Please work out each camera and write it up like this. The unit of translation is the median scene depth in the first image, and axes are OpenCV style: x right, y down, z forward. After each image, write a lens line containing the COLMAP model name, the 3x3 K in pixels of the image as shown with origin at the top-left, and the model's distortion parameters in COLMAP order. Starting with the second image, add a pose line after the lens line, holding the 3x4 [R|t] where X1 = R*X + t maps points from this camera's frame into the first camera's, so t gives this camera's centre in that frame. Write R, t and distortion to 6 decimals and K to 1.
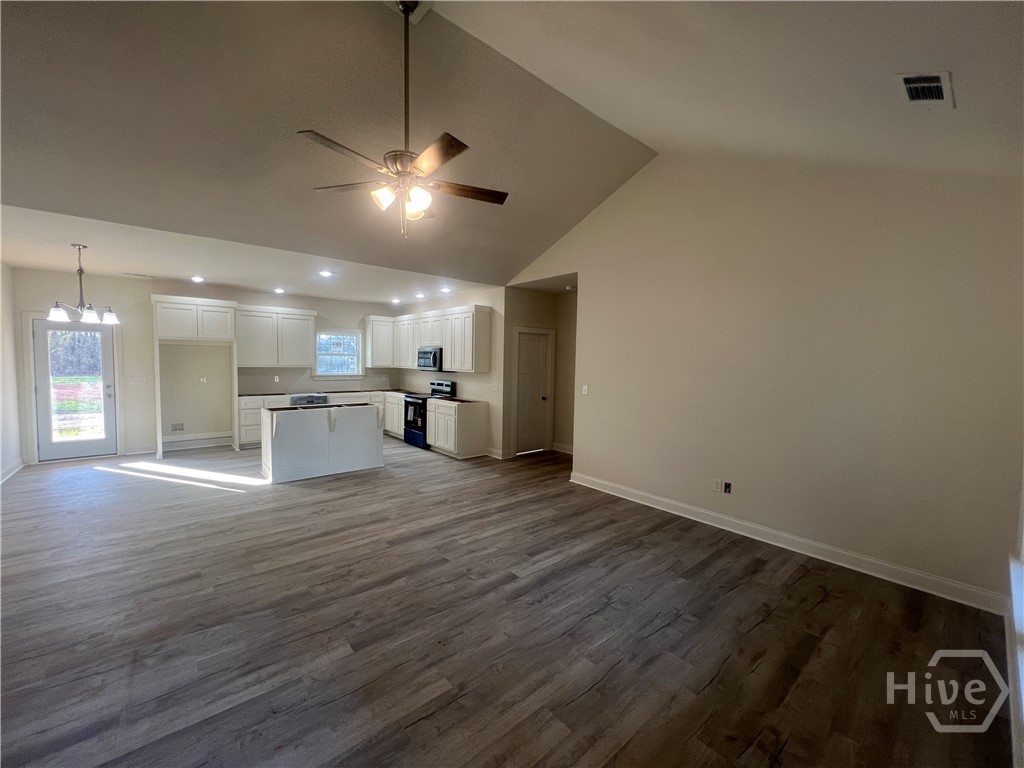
lens RADIAL K [[409.5, 0, 508.7], [0, 409.5, 383.0], [0, 0, 1]] dist [-0.001424, -0.000115]
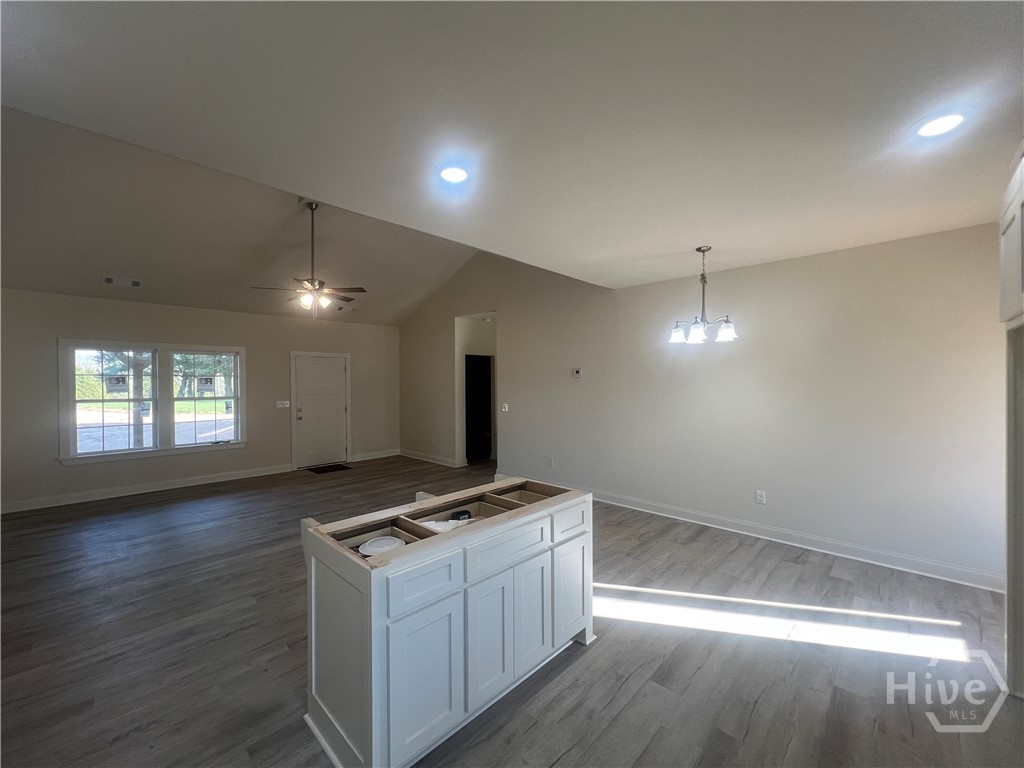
lens RADIAL K [[409.5, 0, 508.7], [0, 409.5, 383.0], [0, 0, 1]] dist [-0.001424, -0.000115]
pose [[-0.995348, -0.009835, -0.095840, -0.423141], [-0.015692, 0.998041, 0.060559, -0.078704], [0.095057, 0.061781, -0.993553, 1.296538]]
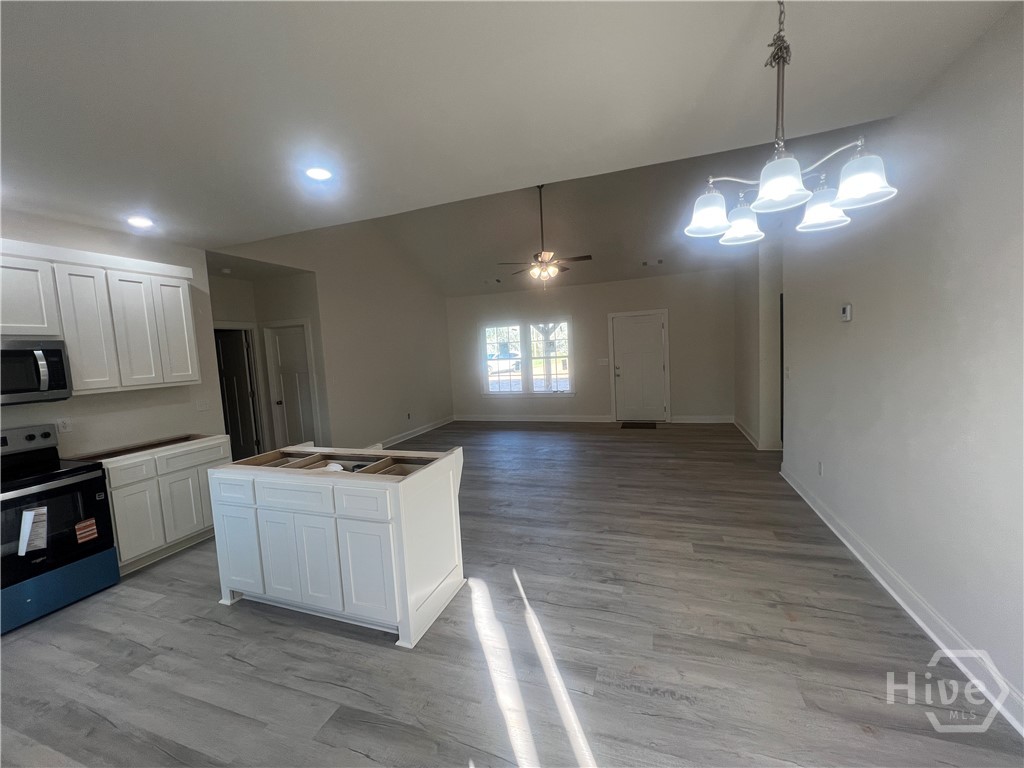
lens RADIAL K [[409.6, 0, 510.1], [0, 409.6, 382.6], [0, 0, 1]] dist [-0.000509, 0.000106]
pose [[-0.502213, -0.059680, 0.862682, -0.886579], [0.095092, 0.987754, 0.123691, -0.063112], [-0.859499, 0.144153, -0.490388, 0.980531]]
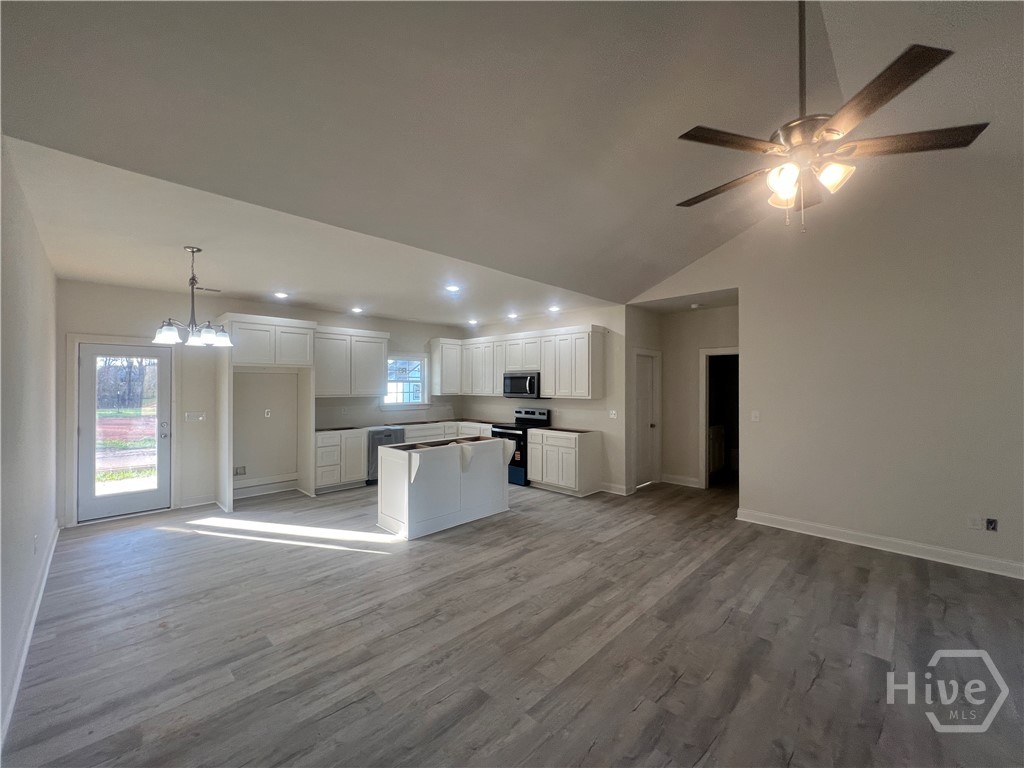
lens RADIAL K [[409.6, 0, 510.1], [0, 409.6, 382.6], [0, 0, 1]] dist [-0.000509, 0.000106]
pose [[0.995994, -0.015307, 0.088099, -0.369981], [0.020654, 0.997979, -0.060102, -0.011918], [-0.087001, 0.061680, 0.994297, 0.124906]]
